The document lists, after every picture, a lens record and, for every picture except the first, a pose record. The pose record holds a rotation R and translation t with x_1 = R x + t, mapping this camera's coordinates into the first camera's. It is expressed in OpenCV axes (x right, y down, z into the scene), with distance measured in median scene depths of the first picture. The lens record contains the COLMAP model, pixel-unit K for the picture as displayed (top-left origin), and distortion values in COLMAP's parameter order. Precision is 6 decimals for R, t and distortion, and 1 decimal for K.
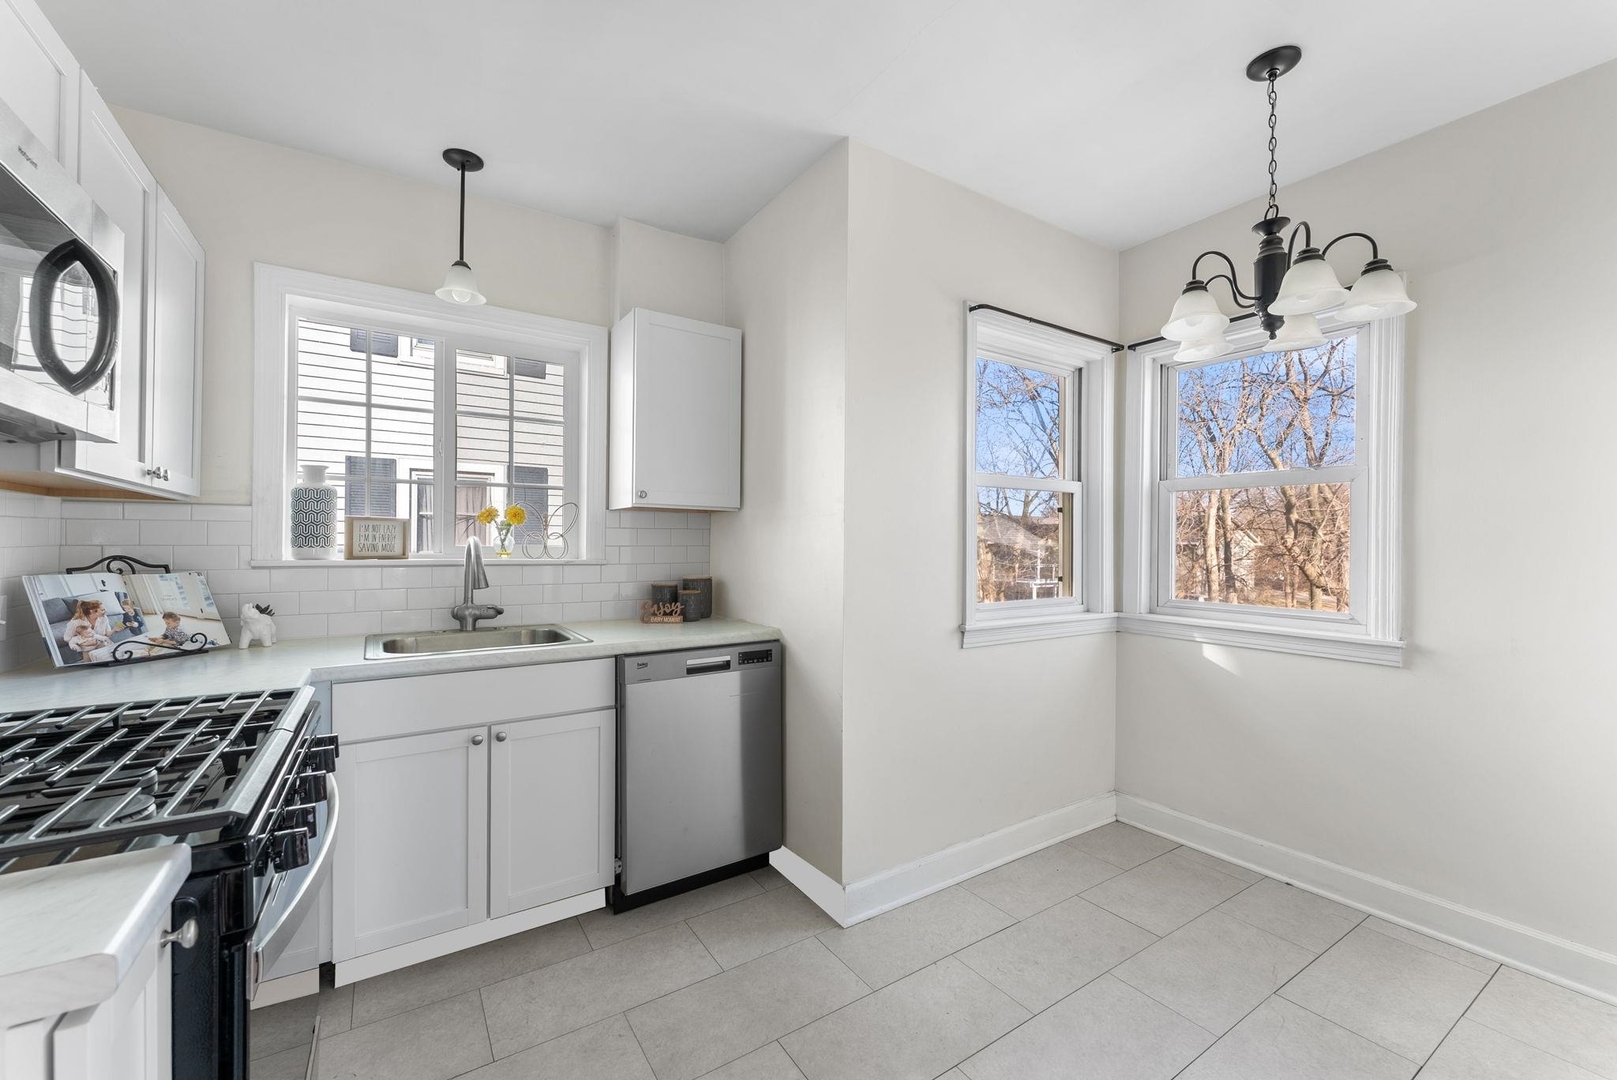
lens RADIAL K [[652.2, 0, 803.8], [0, 652.2, 545.5], [0, 0, 1]] dist [-0.001021, -0.000487]
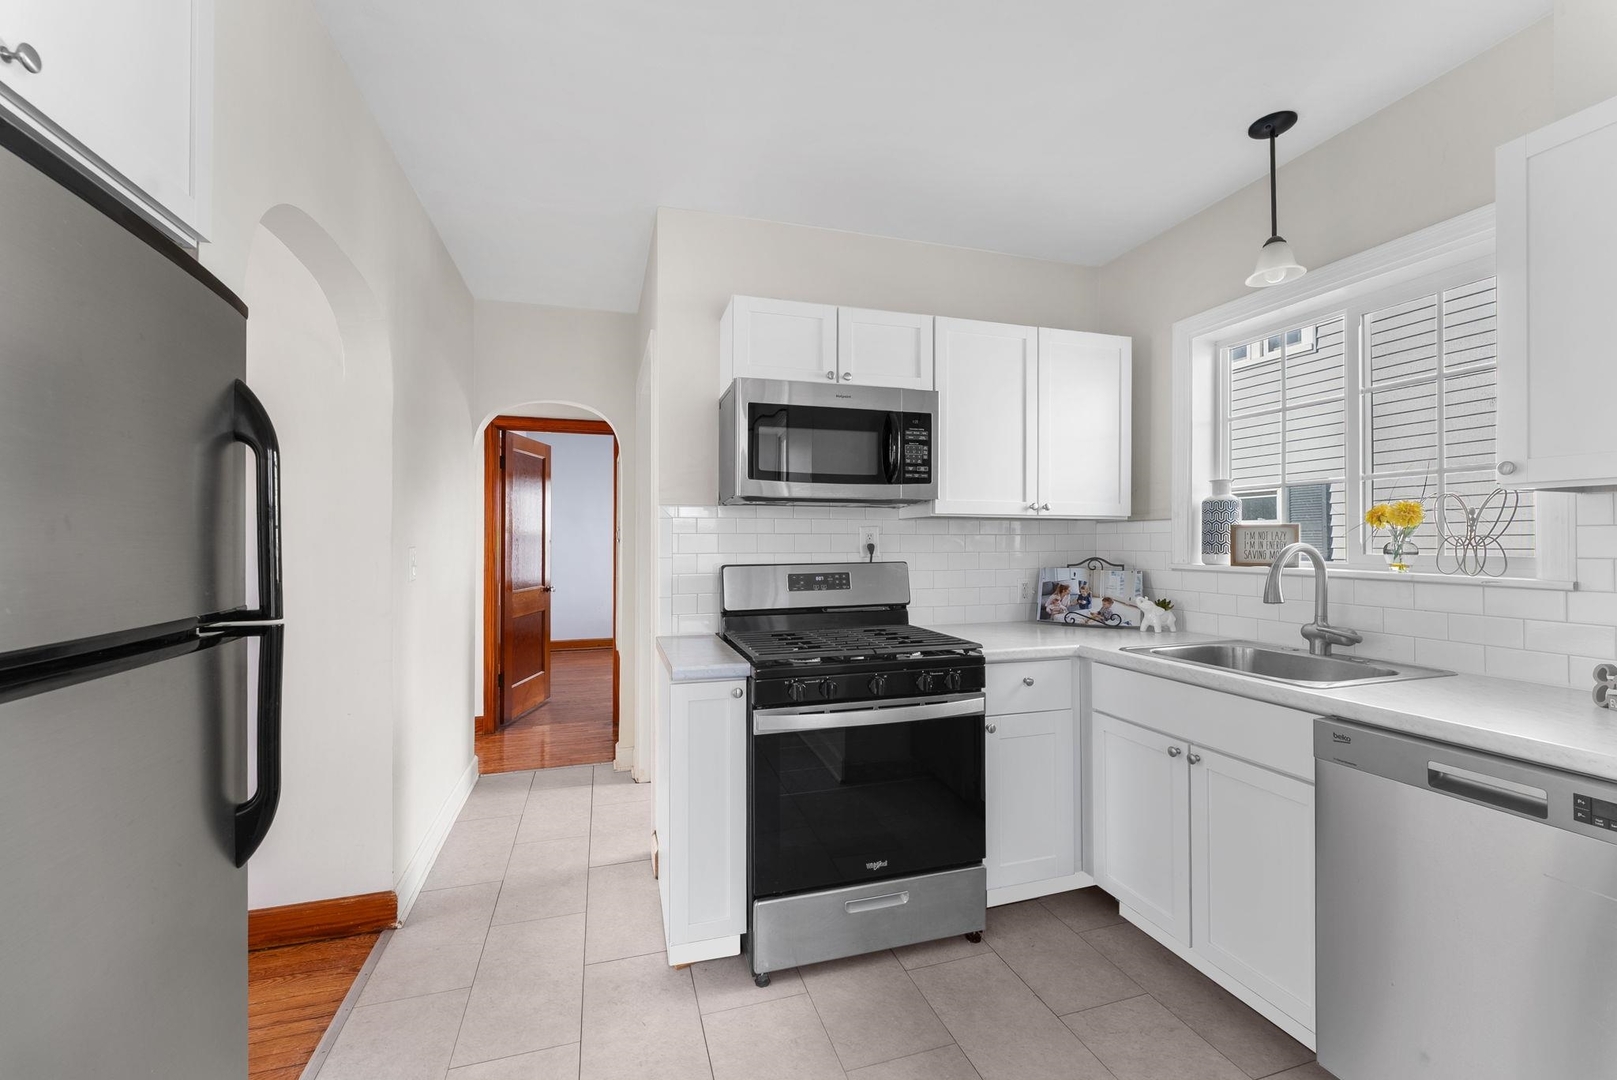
lens RADIAL K [[652.2, 0, 807.0], [0, 652.2, 538.8], [0, 0, 1]] dist [-0.001021, -0.000487]
pose [[-0.275320, -0.011120, -0.961288, 0.626211], [-0.003183, 0.999938, -0.010655, -0.010534], [0.961347, 0.000126, -0.275339, 0.774078]]
